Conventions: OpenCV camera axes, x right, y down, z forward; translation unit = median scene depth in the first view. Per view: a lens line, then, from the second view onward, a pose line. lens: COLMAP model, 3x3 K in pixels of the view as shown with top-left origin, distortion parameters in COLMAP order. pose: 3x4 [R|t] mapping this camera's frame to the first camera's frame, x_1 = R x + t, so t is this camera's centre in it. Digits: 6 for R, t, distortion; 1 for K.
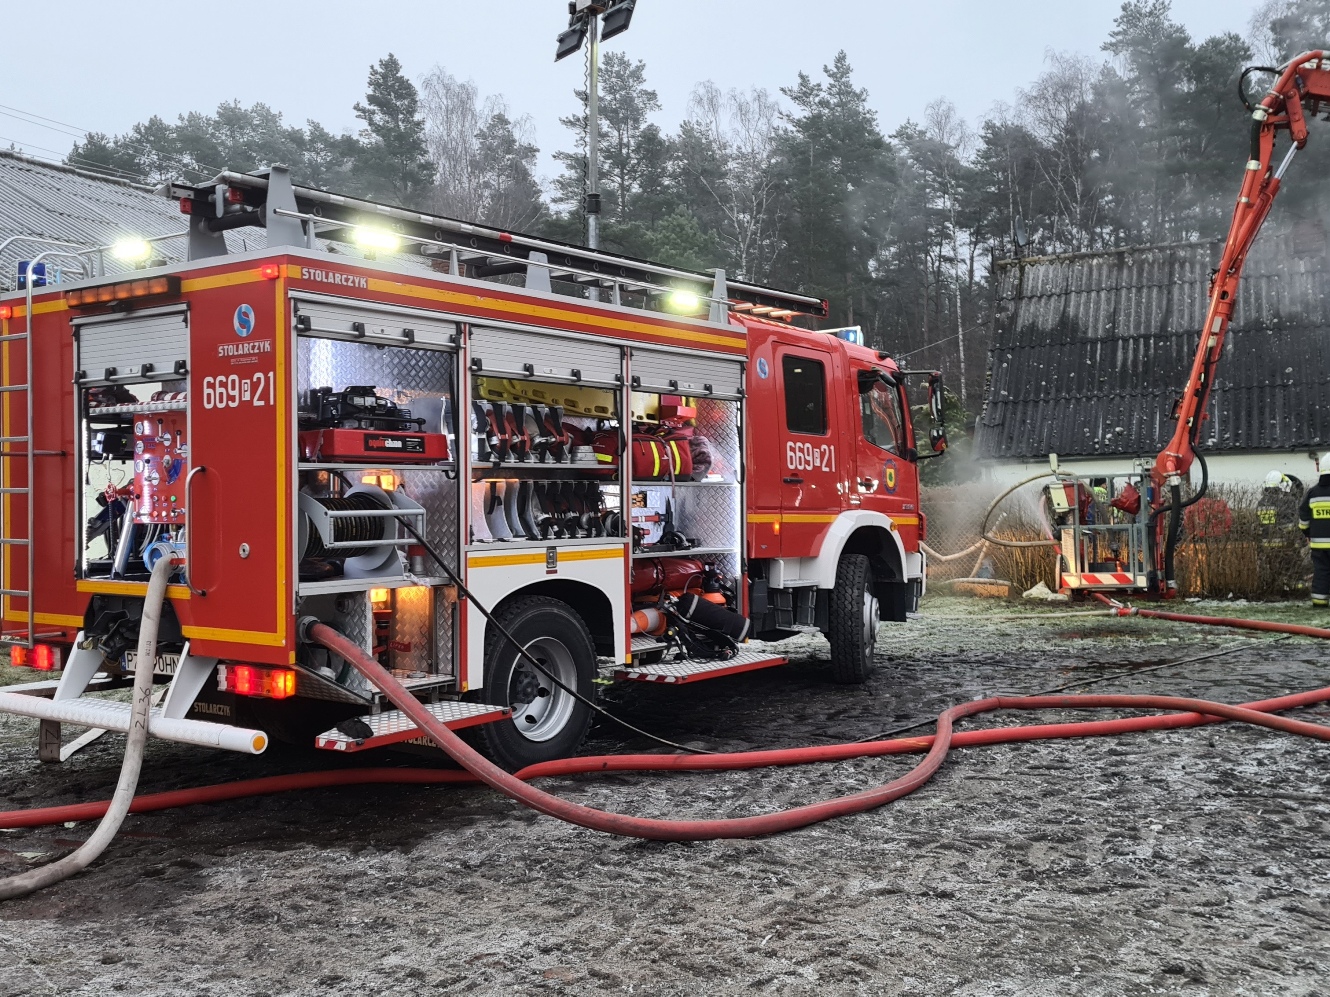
lens RADIAL K [[1378.8, 0, 606.9], [0, 1378.8, 493.4], [0, 0, 1]] dist [0.064740, -0.027469]
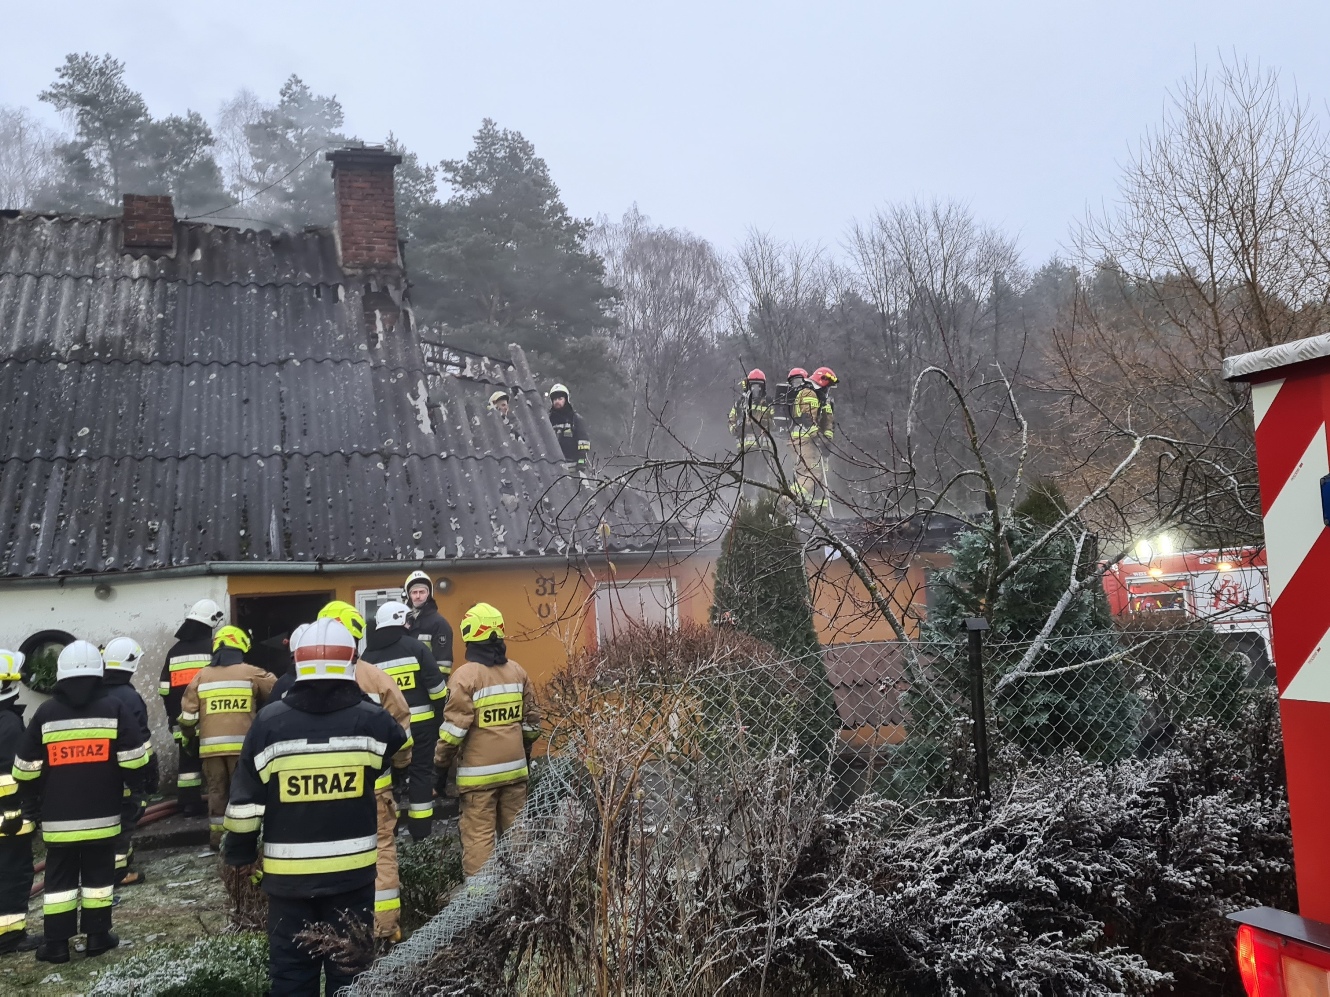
lens RADIAL K [[1457.6, 0, 665.0], [0, 1457.6, 498.5], [0, 0, 1]] dist [0.082659, -0.000269]
pose [[0.766778, 0.035729, 0.640918, 0.531583], [0.025343, 0.995986, -0.085842, -0.016436], [-0.641412, 0.082065, 0.762795, 0.769686]]
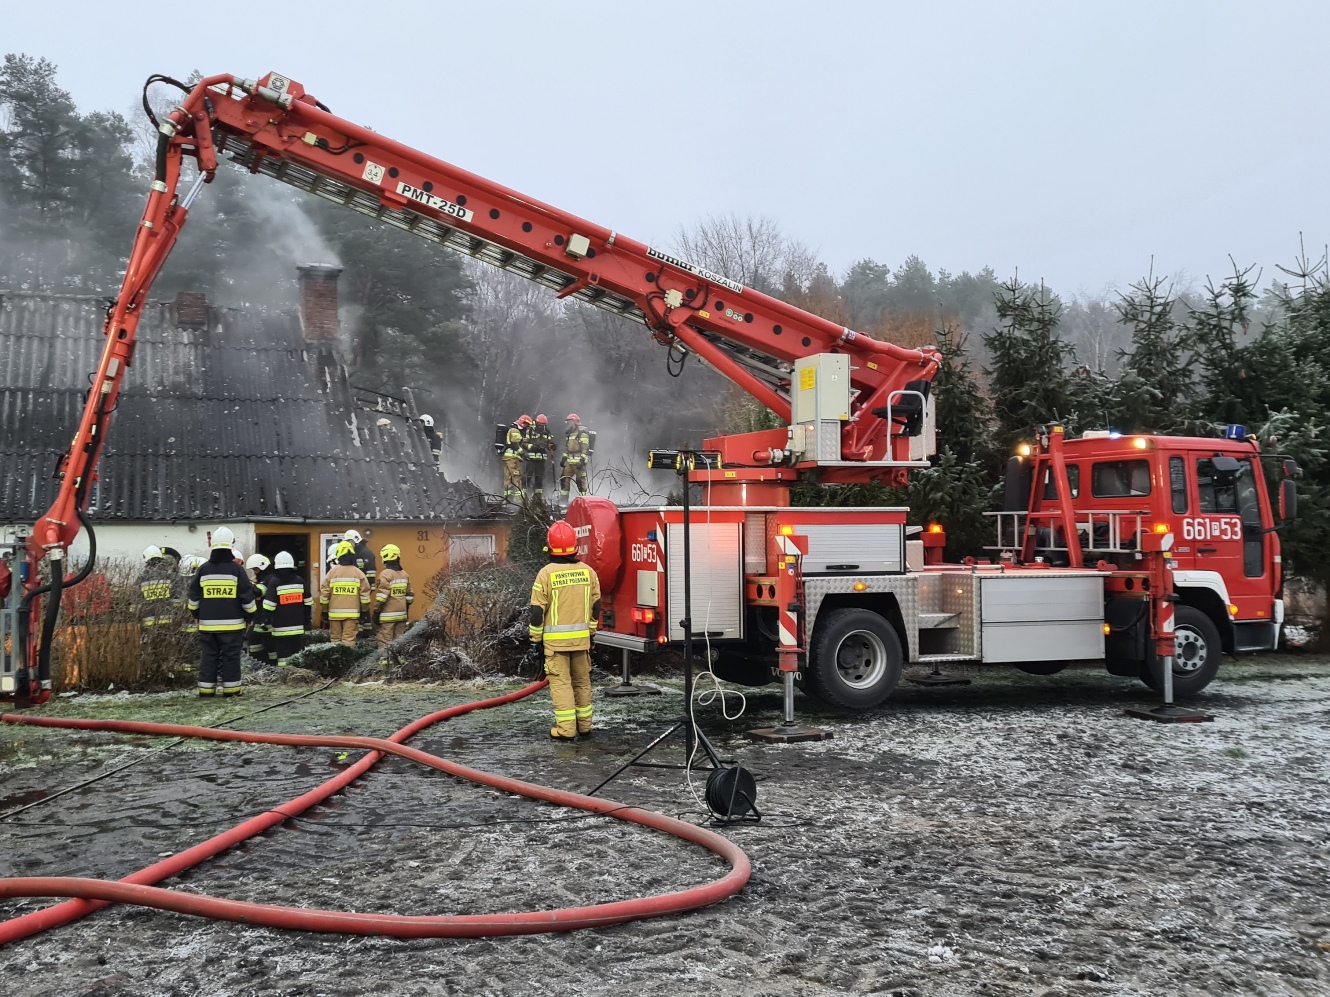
lens RADIAL K [[1378.8, 0, 606.9], [0, 1378.8, 493.4], [0, 0, 1]] dist [0.064740, -0.027469]
pose [[0.717800, 0.051643, 0.694332, 0.068209], [-0.017339, 0.998262, -0.056324, -0.003970], [-0.696034, 0.028390, 0.717448, 0.179780]]
